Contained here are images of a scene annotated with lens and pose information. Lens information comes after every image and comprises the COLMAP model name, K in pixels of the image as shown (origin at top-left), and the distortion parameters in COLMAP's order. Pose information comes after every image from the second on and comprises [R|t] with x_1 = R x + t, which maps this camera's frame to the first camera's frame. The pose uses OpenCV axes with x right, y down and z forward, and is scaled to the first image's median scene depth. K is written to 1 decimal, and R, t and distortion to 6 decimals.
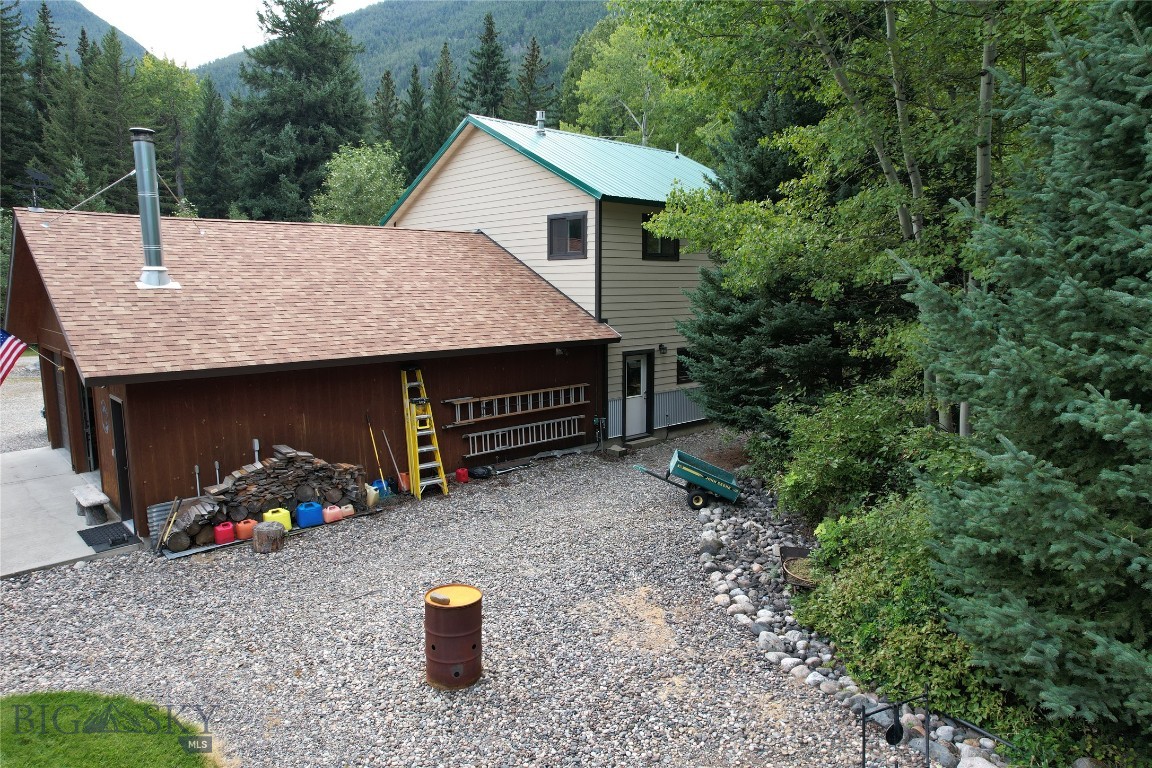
lens RADIAL K [[737.9, 0, 579.0], [0, 737.9, 385.0], [0, 0, 1]] dist [-0.073776, 0.065967]
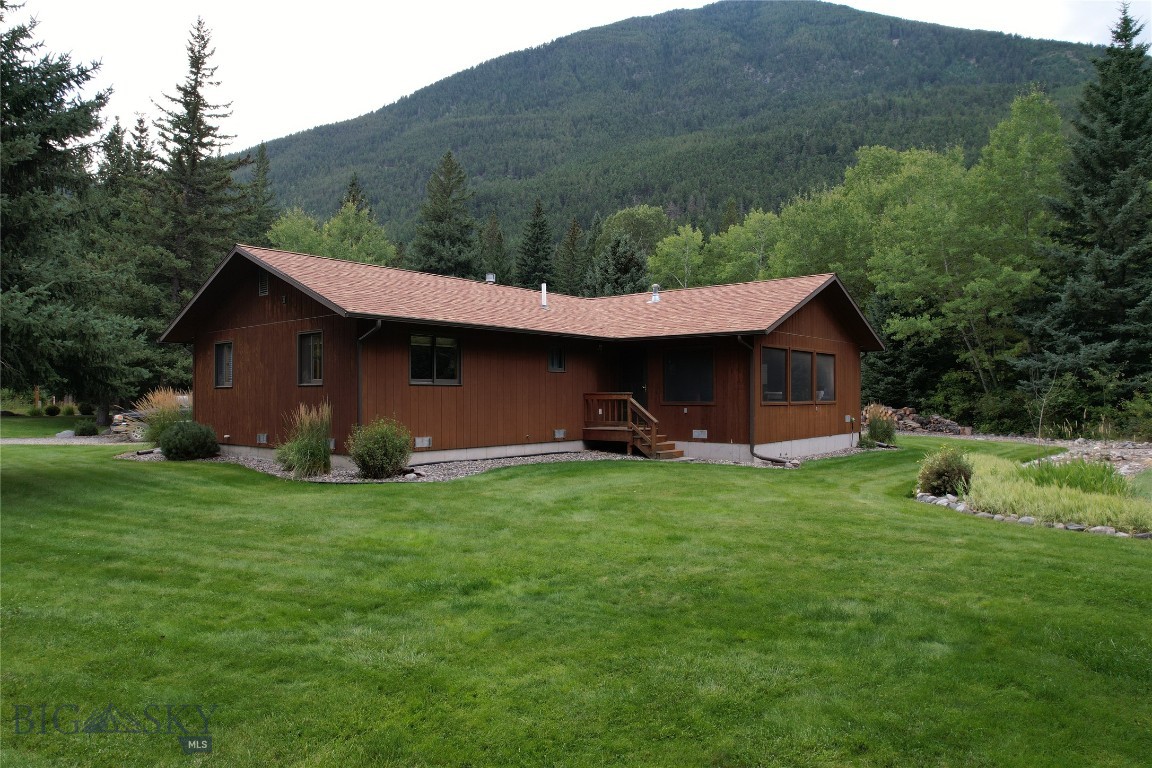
lens RADIAL K [[737.9, 0, 572.7], [0, 737.9, 389.3], [0, 0, 1]] dist [-0.073776, 0.065967]
pose [[0.992524, 0.000021, 0.122046, -0.946969], [0.017621, 0.989497, -0.143472, 0.382506], [-0.120768, 0.144550, 0.982100, -1.722897]]
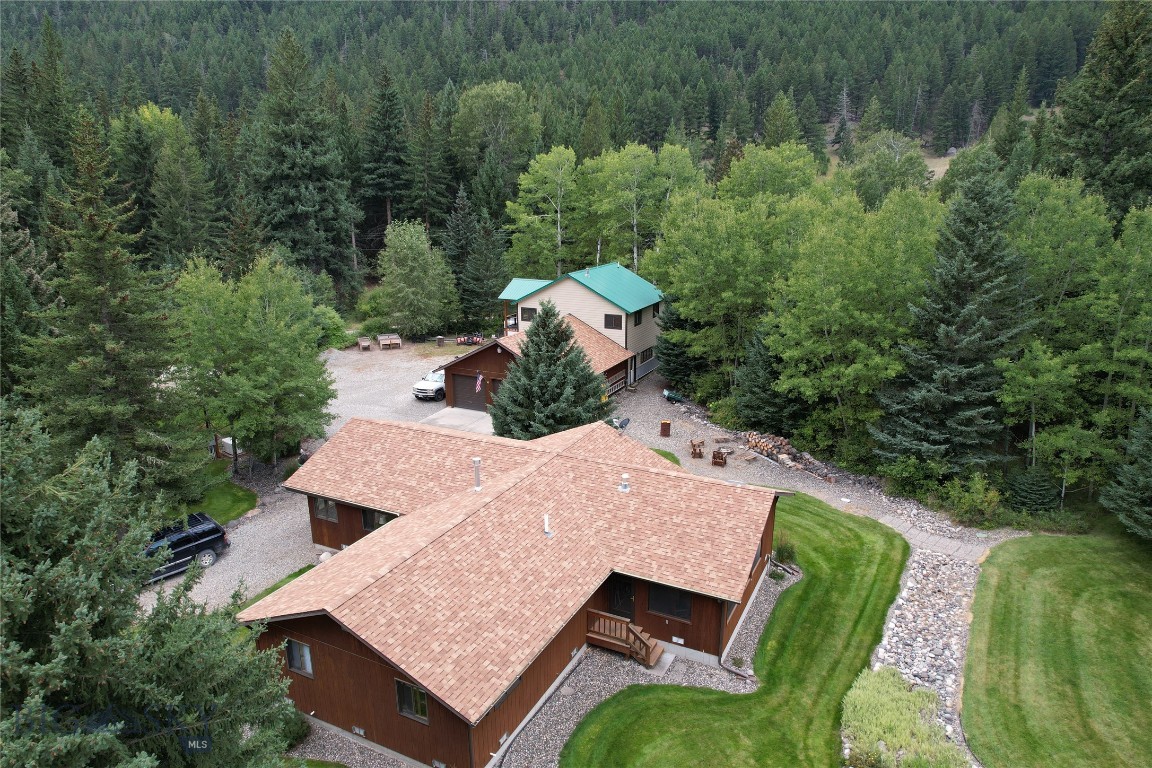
lens RADIAL K [[737.9, 0, 579.3], [0, 737.9, 380.1], [0, 0, 1]] dist [-0.073776, 0.065967]
pose [[0.933845, -0.091817, 0.345692, -1.242413], [0.046479, 0.989446, 0.137243, -0.391472], [-0.354645, -0.112096, 0.928257, -1.851777]]
